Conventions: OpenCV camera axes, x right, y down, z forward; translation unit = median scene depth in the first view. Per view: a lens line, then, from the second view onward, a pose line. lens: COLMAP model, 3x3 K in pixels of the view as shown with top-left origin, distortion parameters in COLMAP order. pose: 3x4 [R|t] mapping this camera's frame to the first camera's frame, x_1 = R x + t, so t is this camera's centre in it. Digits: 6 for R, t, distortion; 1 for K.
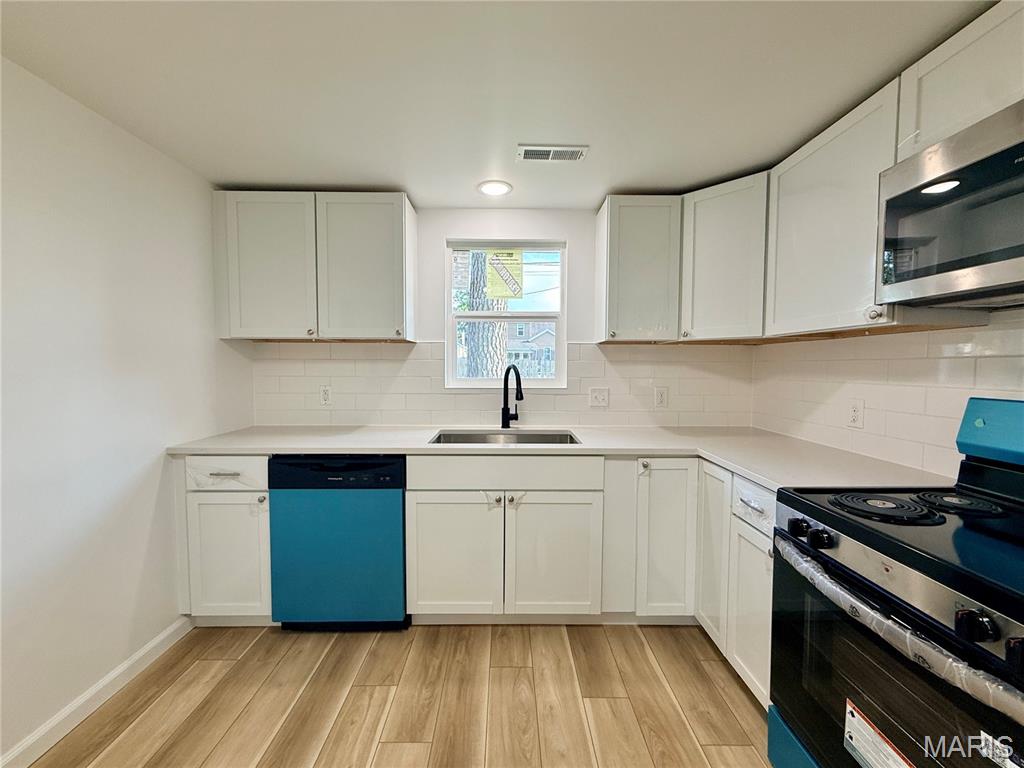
lens RADIAL K [[409.4, 0, 507.6], [0, 409.4, 384.9], [0, 0, 1]] dist [-0.000949, 0.001136]
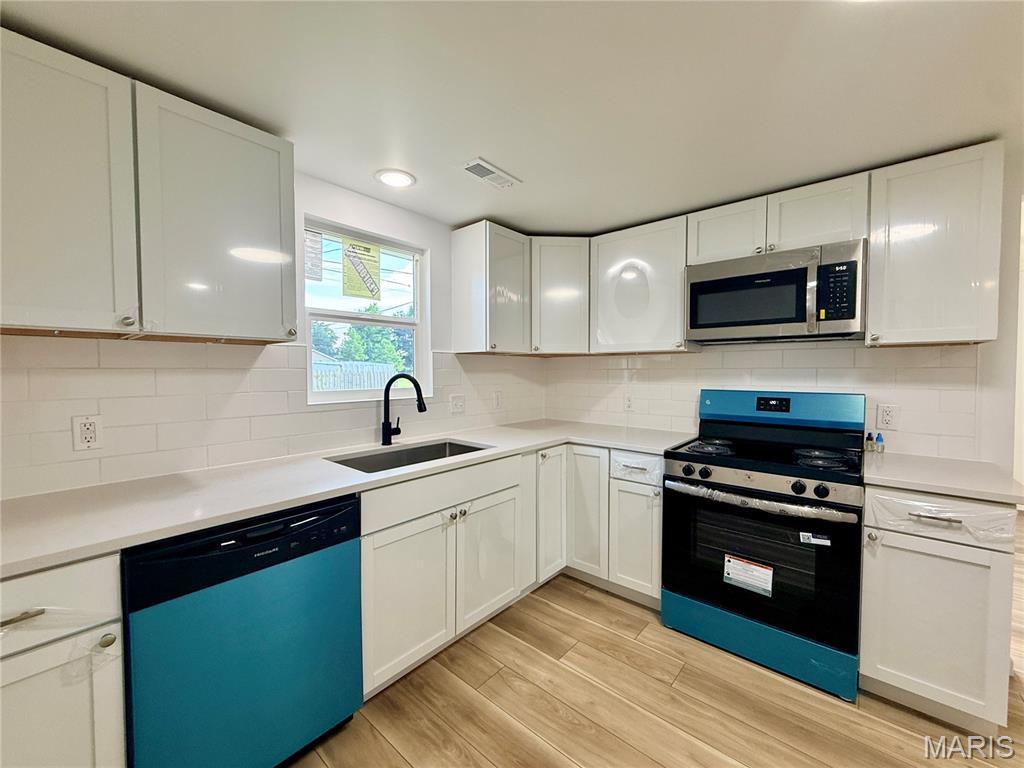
lens RADIAL K [[409.4, 0, 510.8], [0, 409.4, 385.1], [0, 0, 1]] dist [-0.000949, 0.001136]
pose [[0.660856, -0.031921, 0.749834, -0.630904], [0.039701, 0.999183, 0.007546, -0.027193], [-0.749462, 0.024783, 0.661583, 0.260814]]
